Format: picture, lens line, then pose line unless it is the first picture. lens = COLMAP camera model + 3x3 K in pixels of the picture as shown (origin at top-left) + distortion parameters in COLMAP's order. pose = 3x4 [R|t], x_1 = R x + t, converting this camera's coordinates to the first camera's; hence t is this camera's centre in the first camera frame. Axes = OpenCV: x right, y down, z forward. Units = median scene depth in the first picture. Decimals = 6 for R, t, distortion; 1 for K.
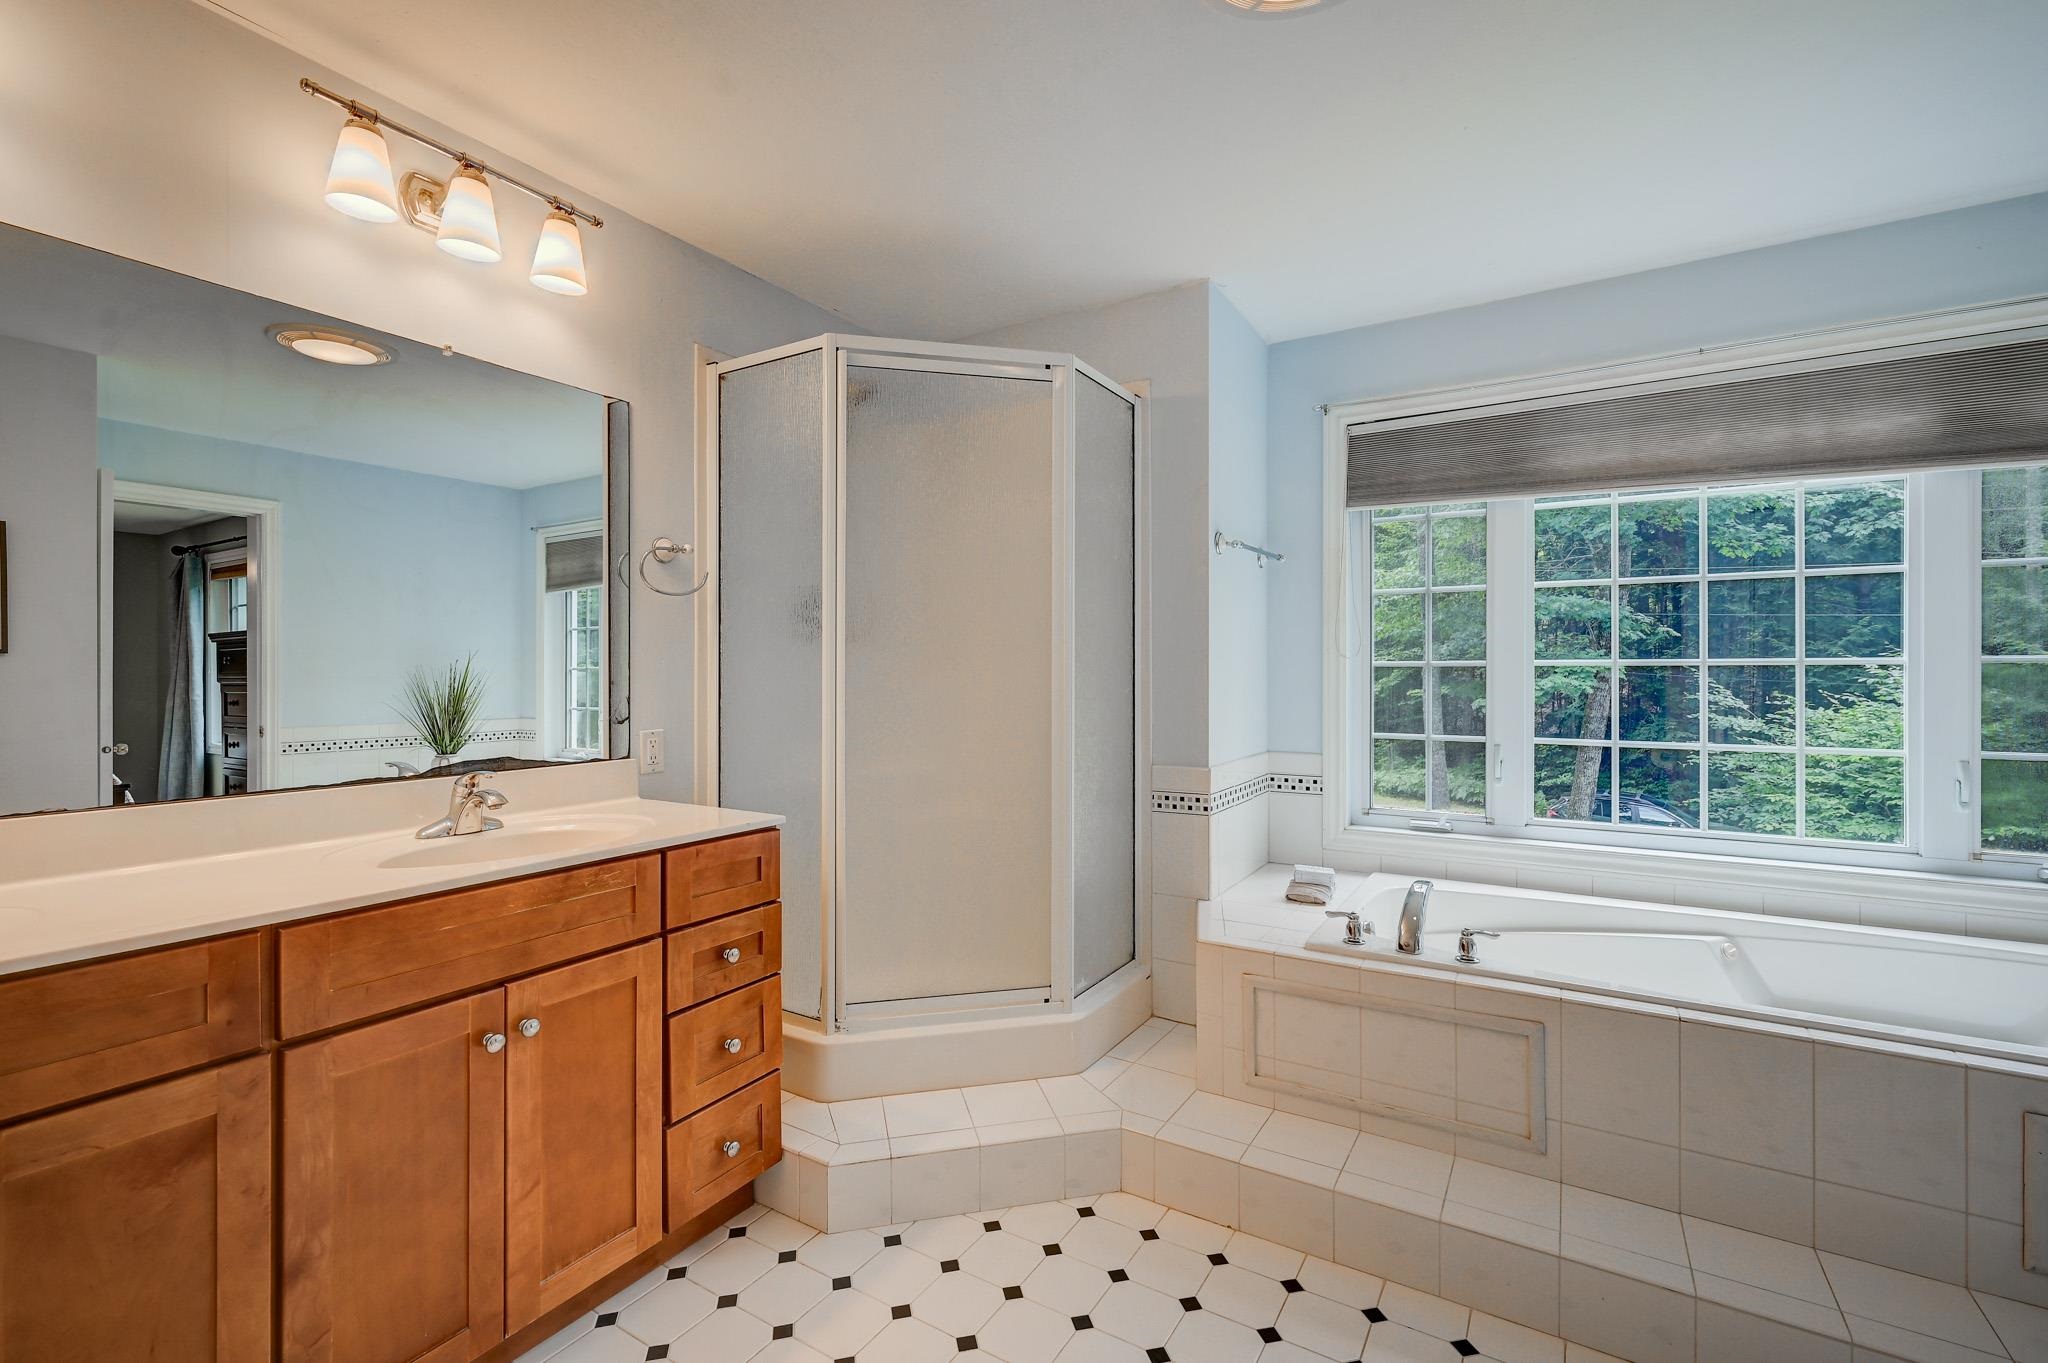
lens RADIAL K [[887.6, 0, 1027.7], [0, 887.6, 675.3], [0, 0, 1]] dist [0.001529, 0.000132]
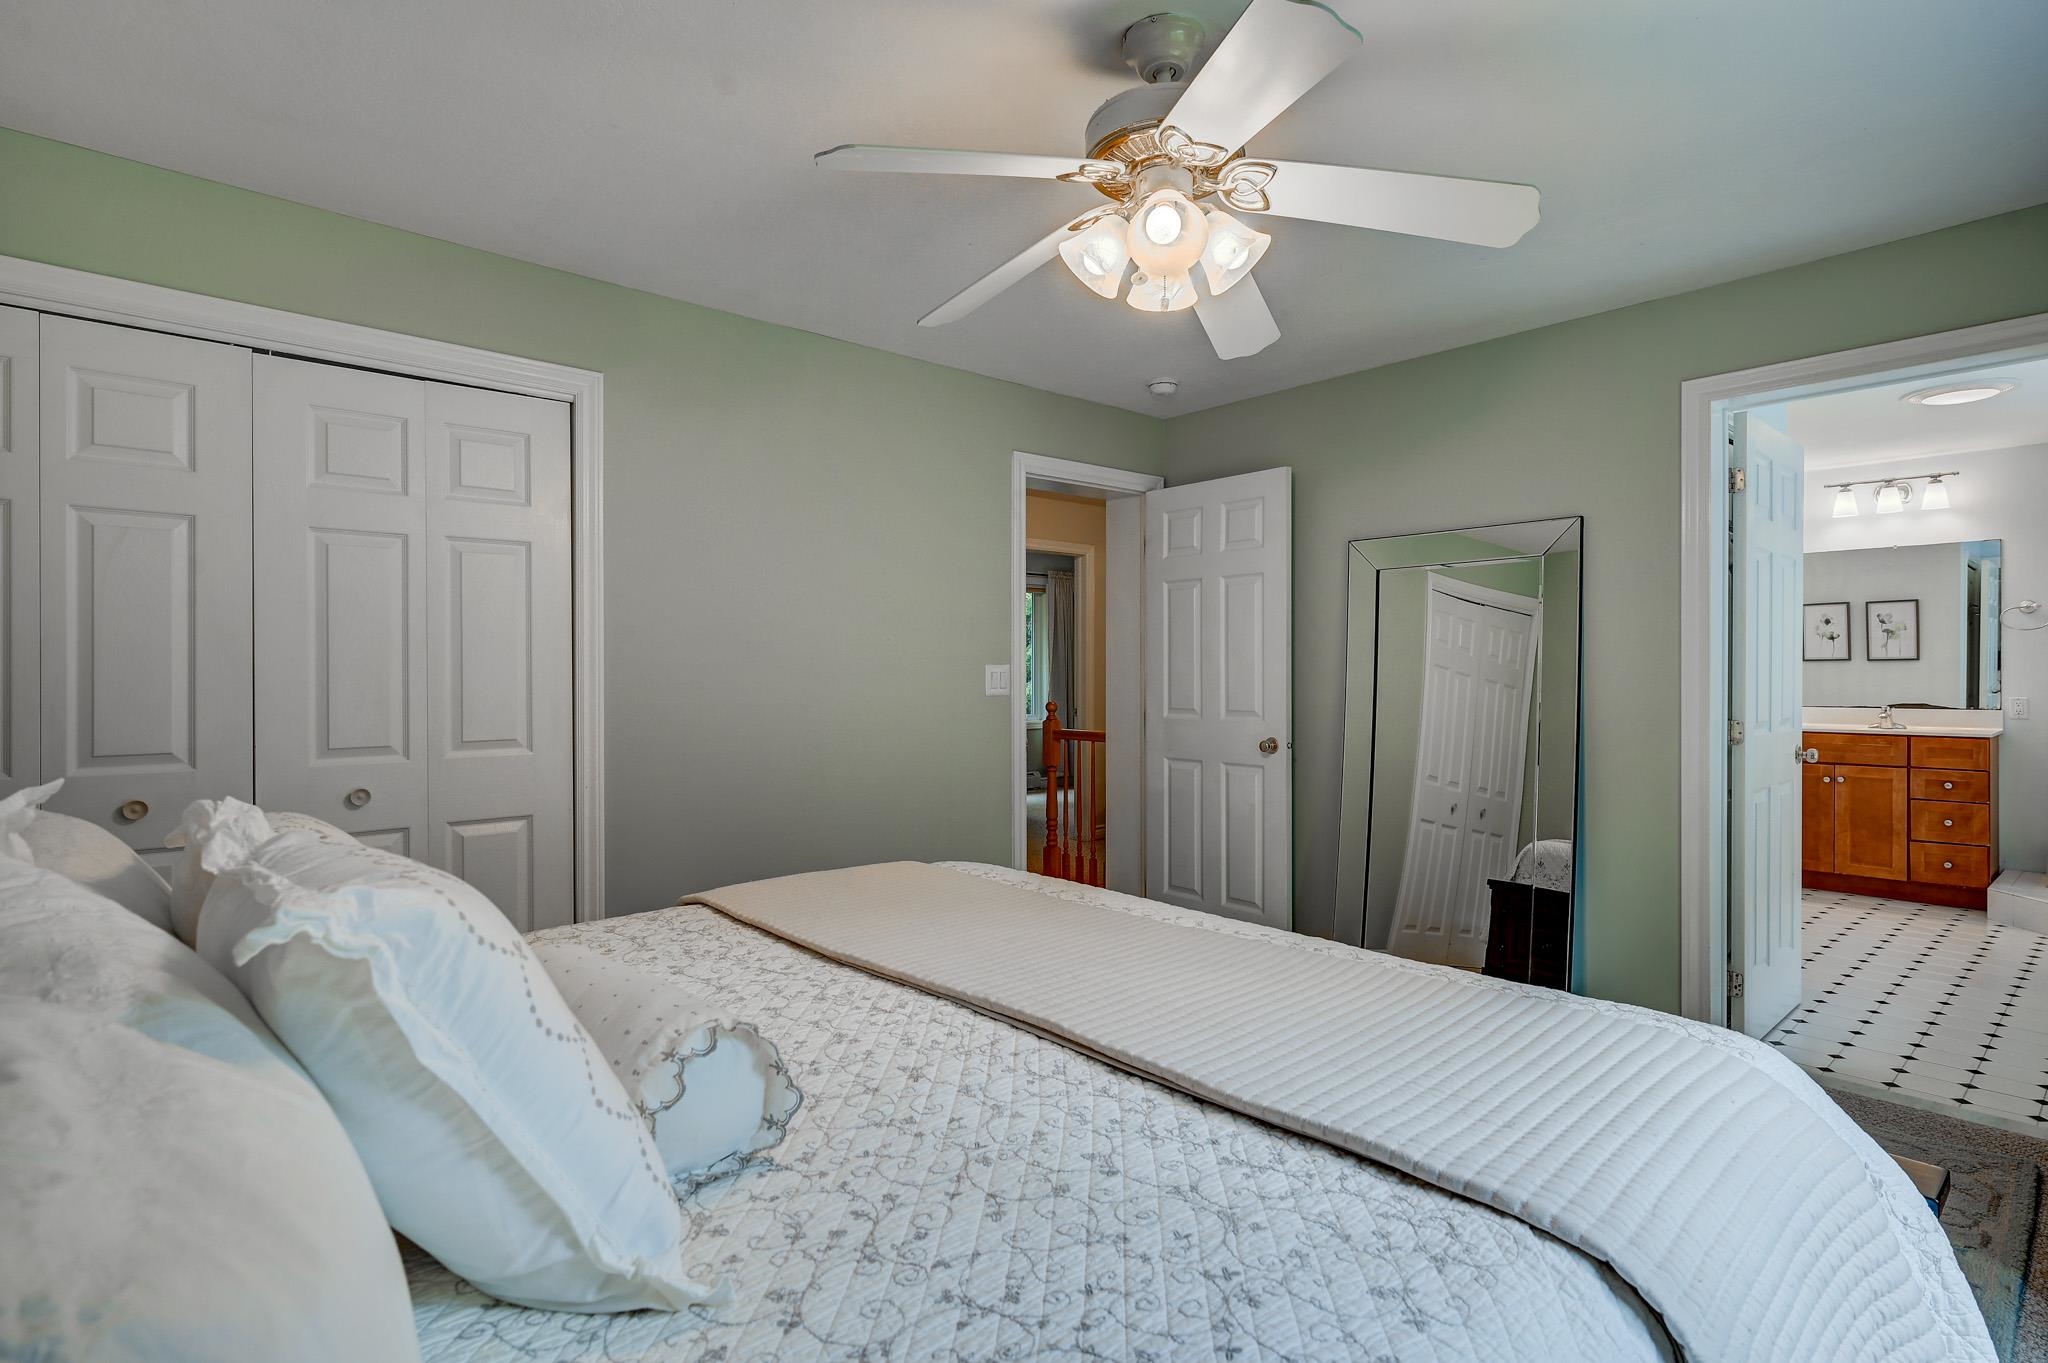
lens RADIAL K [[978.8, 0, 1025.7], [0, 978.8, 680.4], [0, 0, 1]] dist [-0.006006, -0.001783]
pose [[-0.292094, 0.008702, -0.956350, 3.220205], [-0.001409, 0.999954, 0.009529, 0.005840], [0.956388, 0.004131, -0.292069, -0.698755]]
